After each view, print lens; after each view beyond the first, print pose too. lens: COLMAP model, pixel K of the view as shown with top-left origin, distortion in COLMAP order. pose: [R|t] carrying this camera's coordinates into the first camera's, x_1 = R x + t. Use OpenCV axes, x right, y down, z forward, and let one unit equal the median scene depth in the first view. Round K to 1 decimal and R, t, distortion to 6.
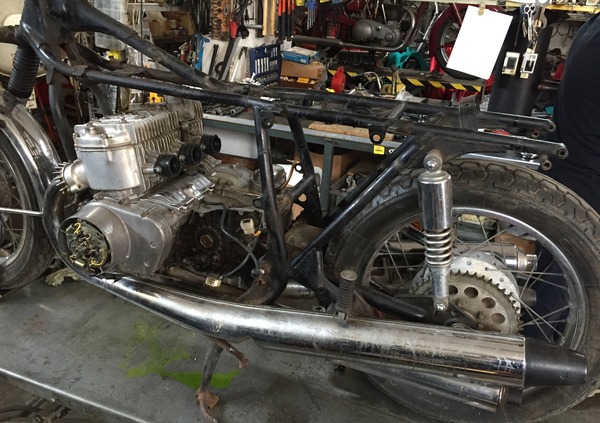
lens RADIAL K [[510.2, 0, 302.1], [0, 510.2, 214.0], [0, 0, 1]] dist [0.046348, 0.001940]
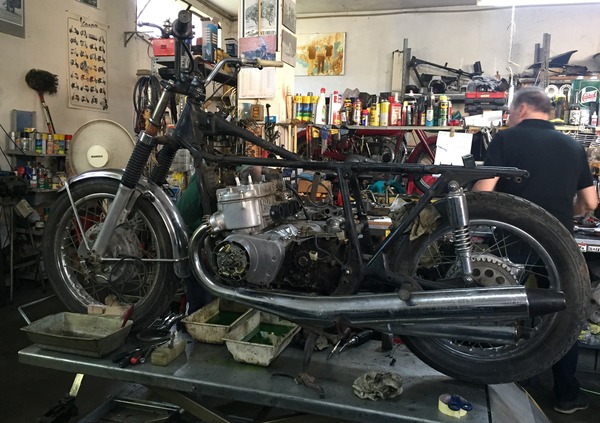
lens RADIAL K [[510.2, 0, 298.5], [0, 510.2, 210.1], [0, 0, 1]] dist [0.046348, 0.001940]
pose [[0.998002, -0.046521, 0.042761, -0.262981], [0.056819, 0.956791, -0.285172, 0.341236], [-0.027647, 0.287032, 0.957522, -0.469644]]
